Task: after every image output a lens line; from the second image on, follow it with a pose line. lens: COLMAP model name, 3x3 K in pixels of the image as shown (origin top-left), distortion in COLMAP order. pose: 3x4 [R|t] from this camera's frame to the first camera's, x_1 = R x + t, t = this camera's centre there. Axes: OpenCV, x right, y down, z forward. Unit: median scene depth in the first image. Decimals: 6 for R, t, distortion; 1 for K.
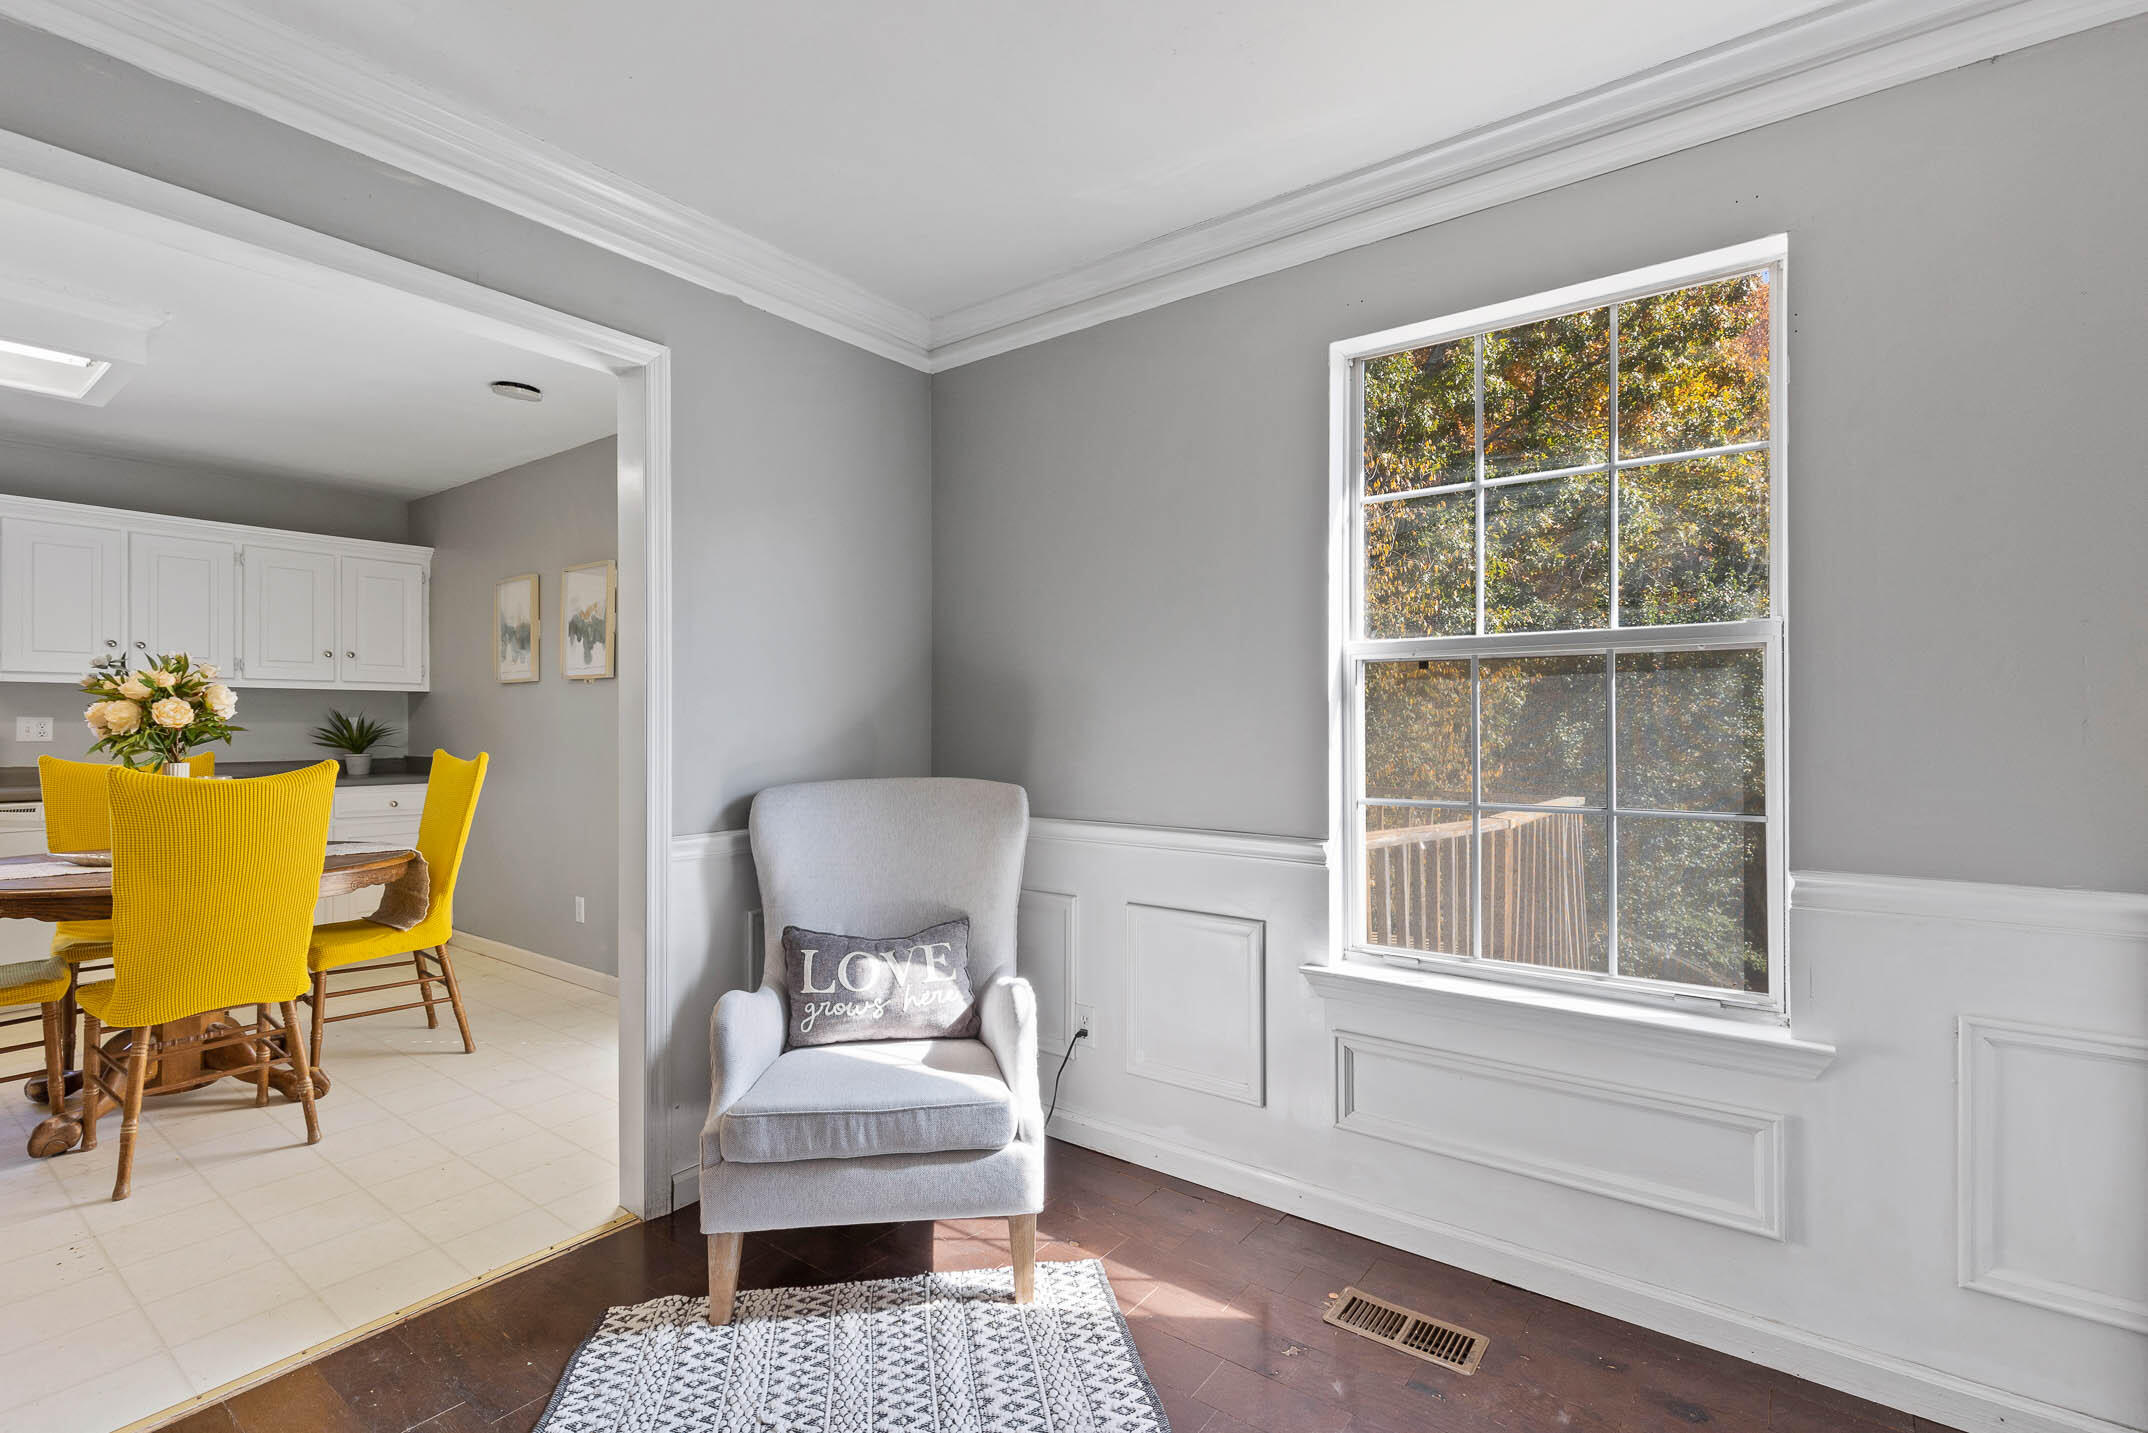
lens RADIAL K [[982.4, 0, 1074.0], [0, 982.4, 716.5], [0, 0, 1]] dist [-0.000238, 0.000046]
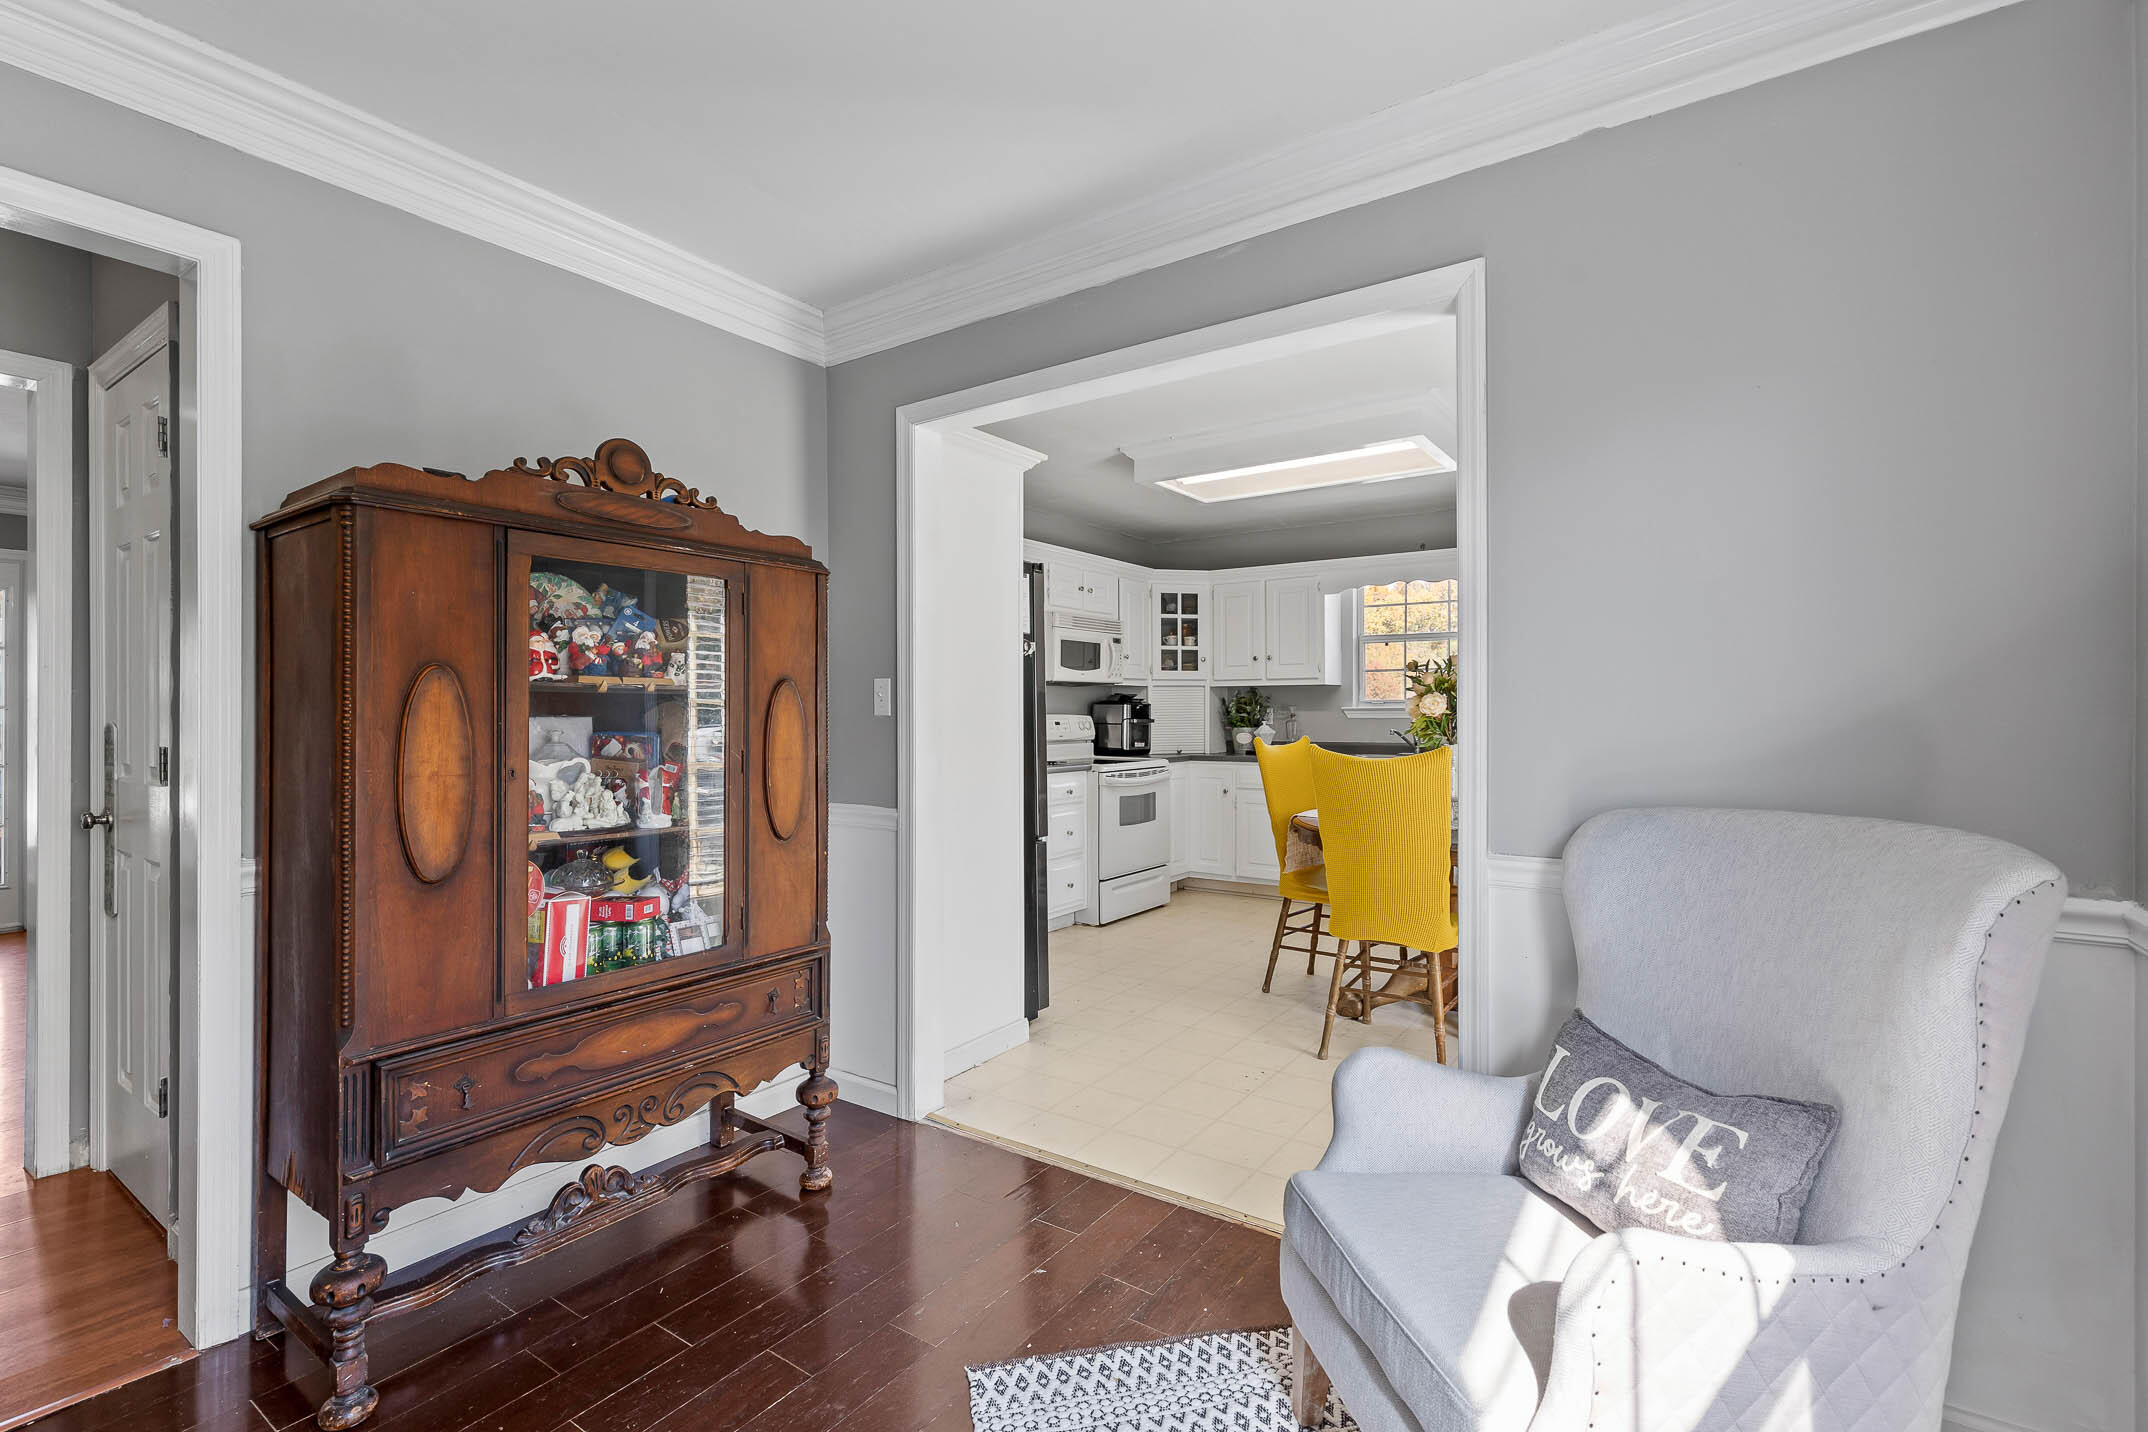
lens RADIAL K [[982.4, 0, 1074.0], [0, 982.4, 716.0], [0, 0, 1]] dist [-0.000238, 0.000046]
pose [[0.041808, 0.005561, -0.999110, 0.250979], [0.009905, 0.999933, 0.005980, -0.001183], [0.999077, -0.010146, 0.041750, 0.398858]]
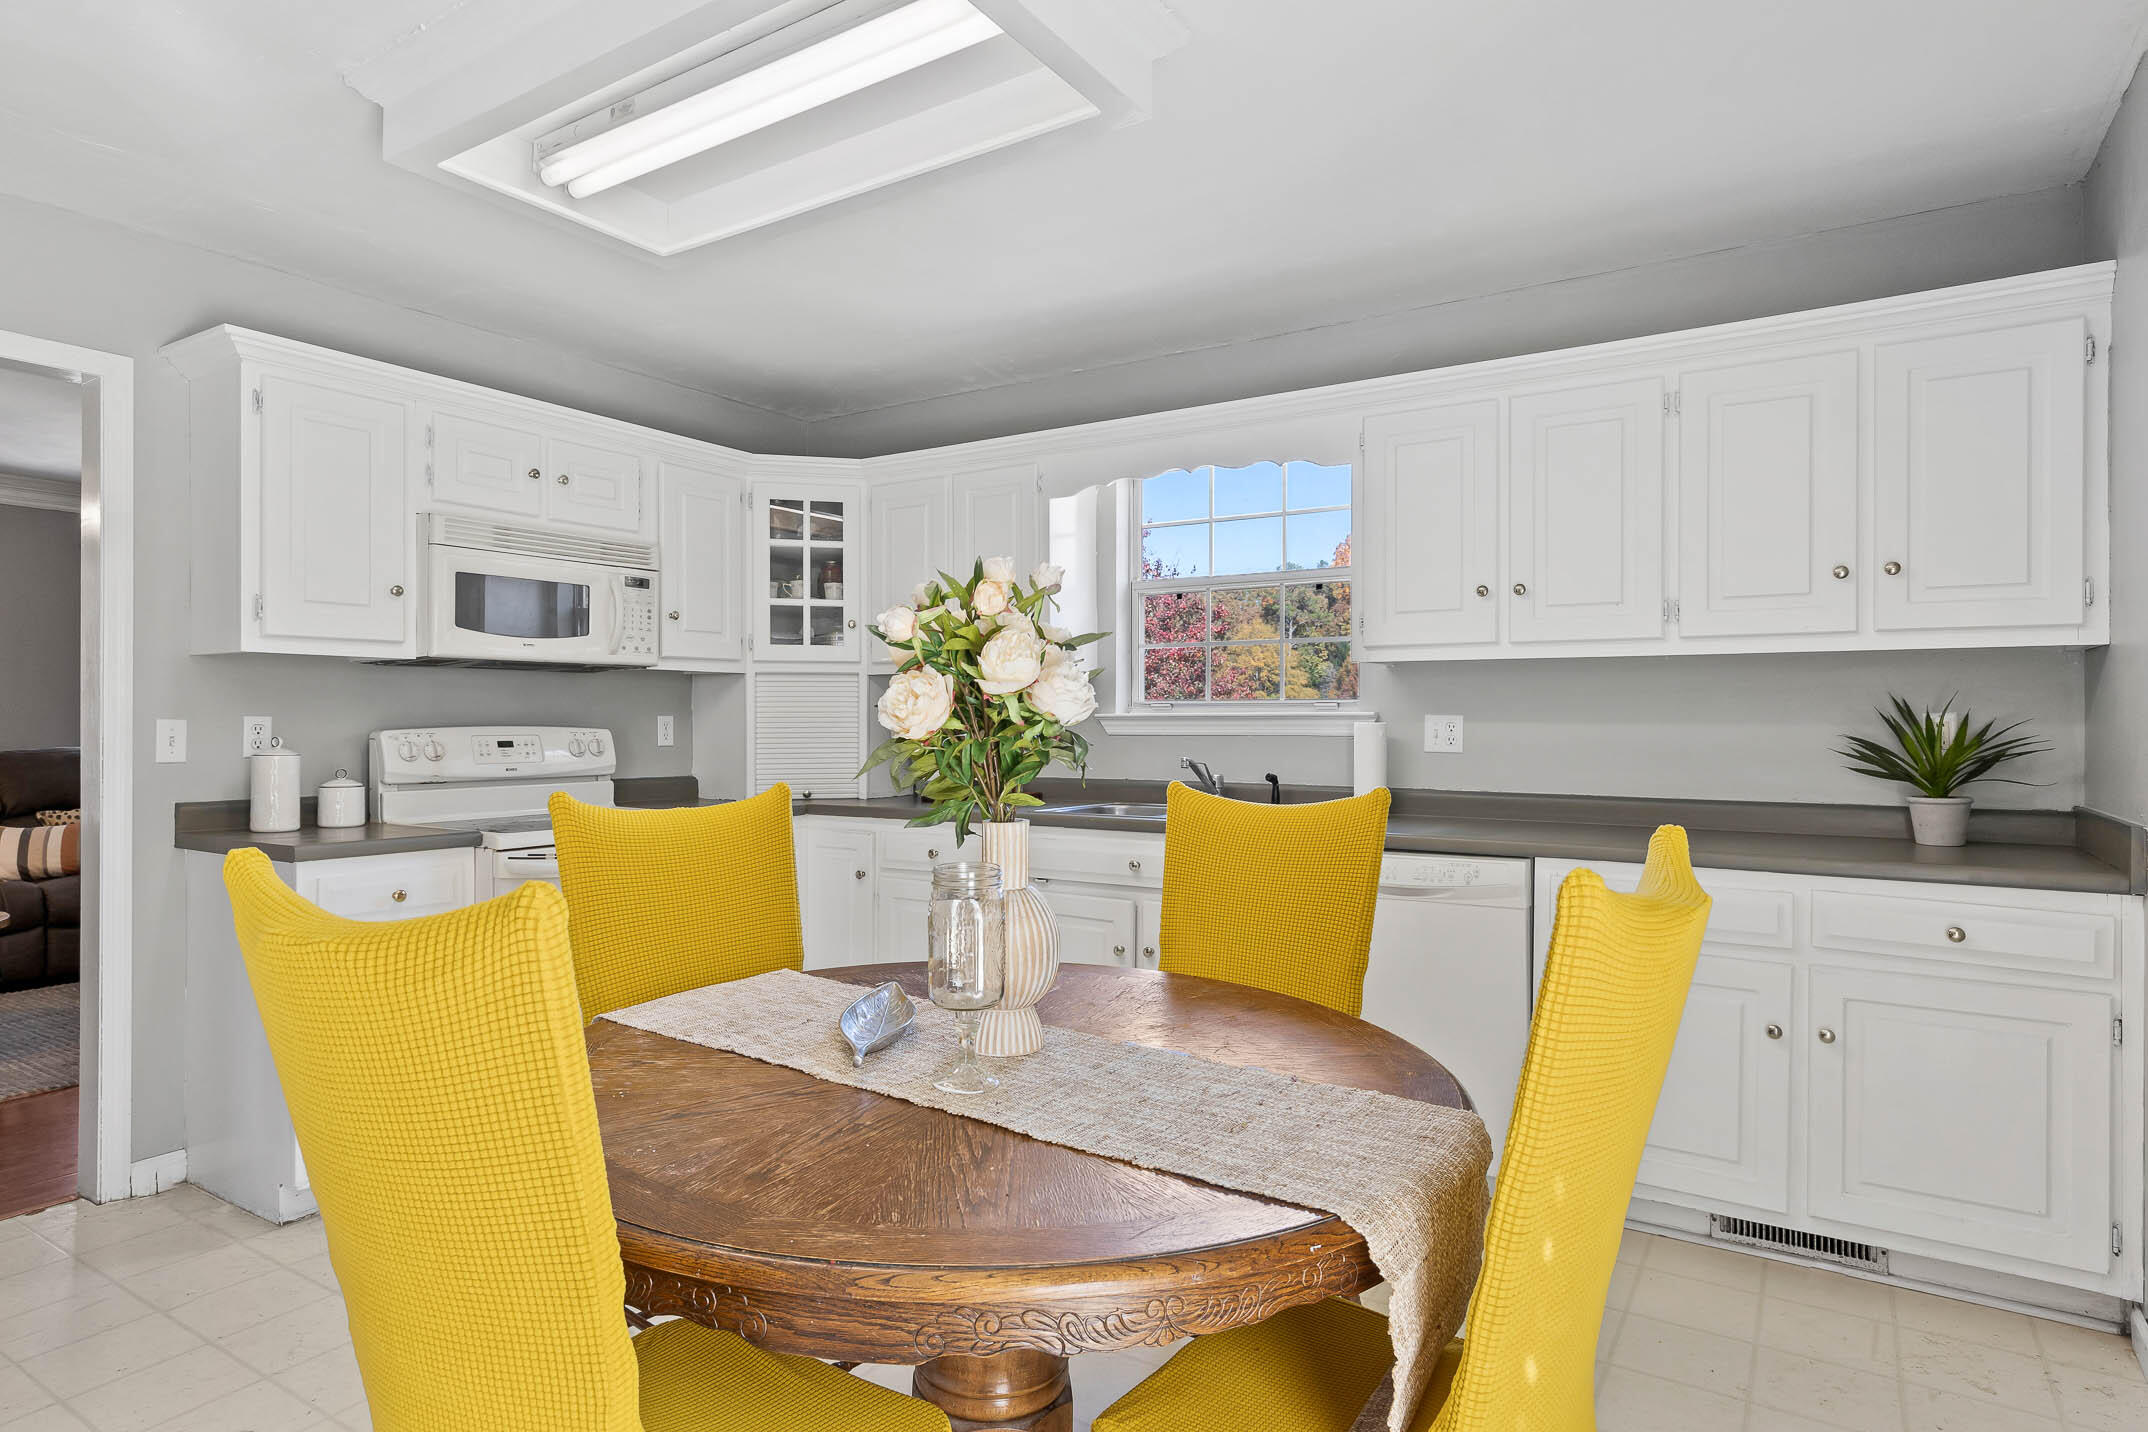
lens RADIAL K [[1194.9, 0, 1074.0], [0, 1194.9, 716.0], [0, 0, 1]] dist [0.003317, 0.000532]
pose [[0.078347, -0.002192, -0.996924, -0.329950], [0.005102, 0.999985, -0.001798, 0.001450], [0.996913, -0.004946, 0.078357, 0.826008]]
